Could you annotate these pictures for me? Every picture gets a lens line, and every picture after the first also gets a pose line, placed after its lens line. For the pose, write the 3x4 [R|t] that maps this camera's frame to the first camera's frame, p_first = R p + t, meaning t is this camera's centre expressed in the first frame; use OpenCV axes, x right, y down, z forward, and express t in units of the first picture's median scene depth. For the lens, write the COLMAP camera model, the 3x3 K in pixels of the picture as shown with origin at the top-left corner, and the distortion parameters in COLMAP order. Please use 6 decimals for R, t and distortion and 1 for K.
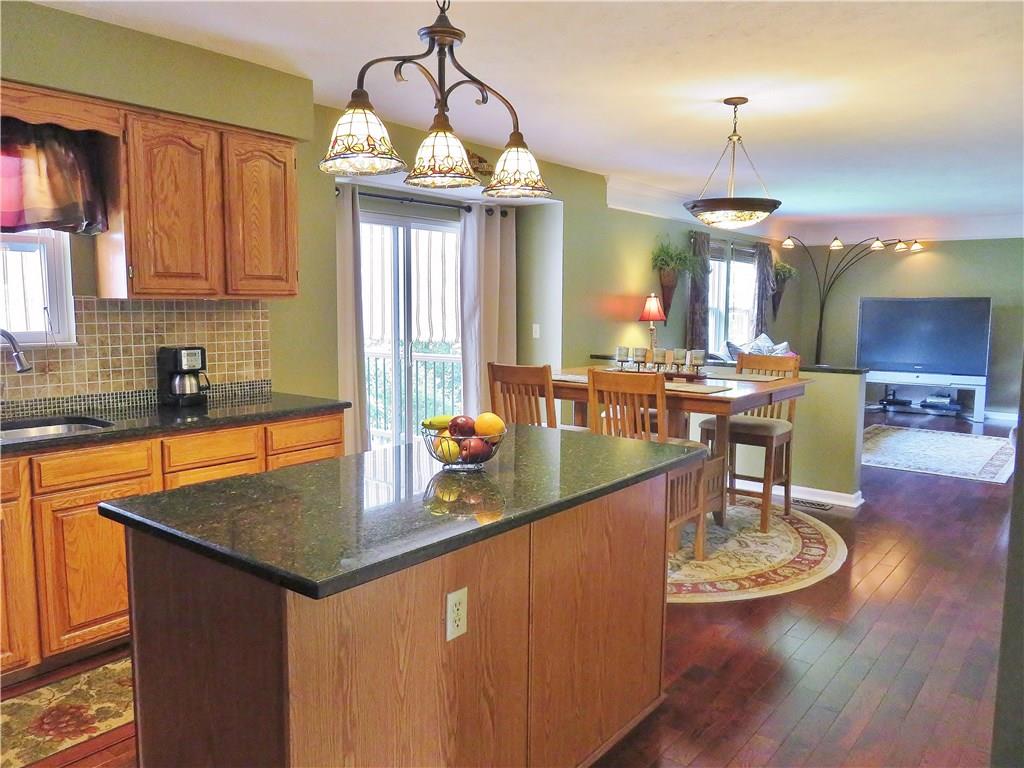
lens RADIAL K [[762.6, 0, 512.0], [0, 762.6, 384.0], [0, 0, 1]] dist [-0.007093, -0.000960]
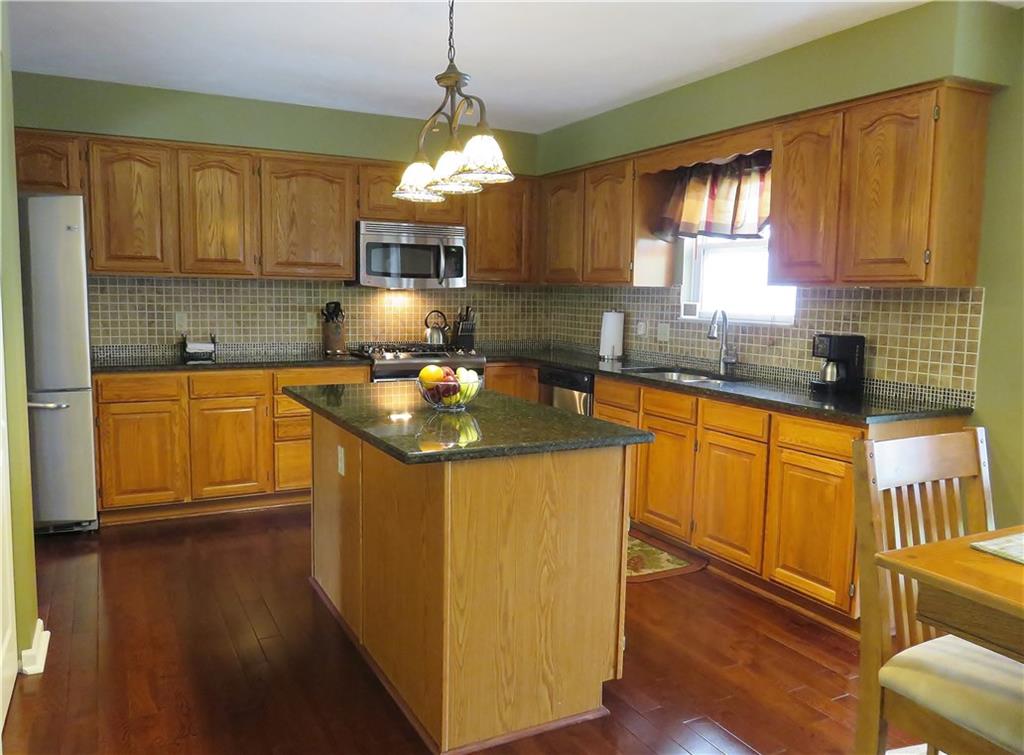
lens RADIAL K [[805.8, 0, 512.0], [0, 805.8, 377.5], [0, 0, 1]] dist [0.004539, 0.000431]
pose [[-0.415635, 0.081885, -0.905838, 0.708537], [-0.119874, 0.982319, 0.143801, -0.094295], [0.901597, 0.168356, -0.398470, 1.039355]]
